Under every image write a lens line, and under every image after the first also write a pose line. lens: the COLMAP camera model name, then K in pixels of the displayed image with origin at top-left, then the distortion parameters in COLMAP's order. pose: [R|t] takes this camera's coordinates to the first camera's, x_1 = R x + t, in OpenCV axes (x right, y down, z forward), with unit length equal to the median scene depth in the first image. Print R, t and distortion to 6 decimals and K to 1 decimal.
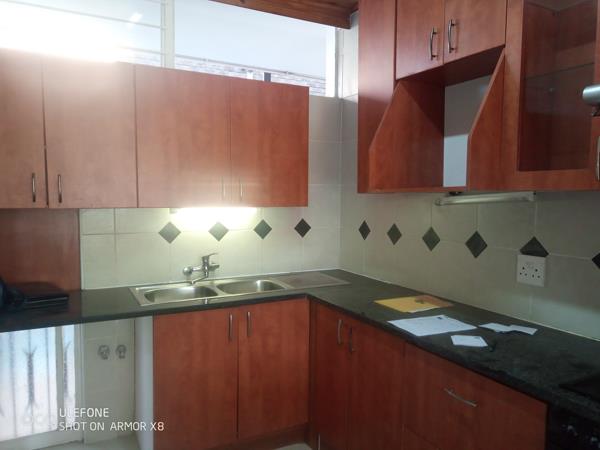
lens RADIAL K [[449.2, 0, 300.0], [0, 449.2, 225.0], [0, 0, 1]] dist [0.011043, 0.003767]
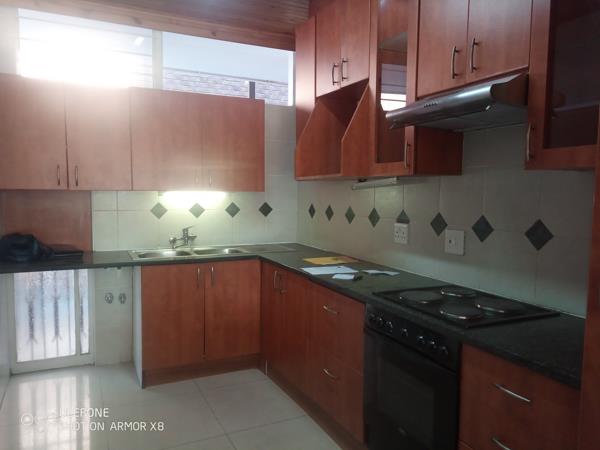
lens RADIAL K [[449.2, 0, 300.0], [0, 449.2, 225.0], [0, 0, 1]] dist [0.011043, 0.003767]
pose [[0.999233, 0.005889, -0.038704, 0.203156], [-0.005558, 0.999947, 0.008638, 0.052201], [0.038752, -0.008416, 0.999213, -0.352392]]
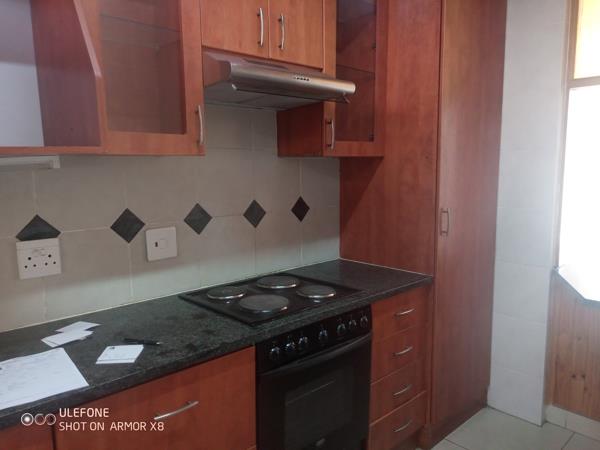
lens RADIAL K [[470.9, 0, 300.0], [0, 470.9, 225.0], [0, 0, 1]] dist [0.005126, 0.001399]
pose [[-0.271309, -0.136581, 0.952752, -0.310026], [0.070156, 0.984441, 0.161102, -0.045823], [-0.959932, 0.110549, -0.257506, 0.631925]]
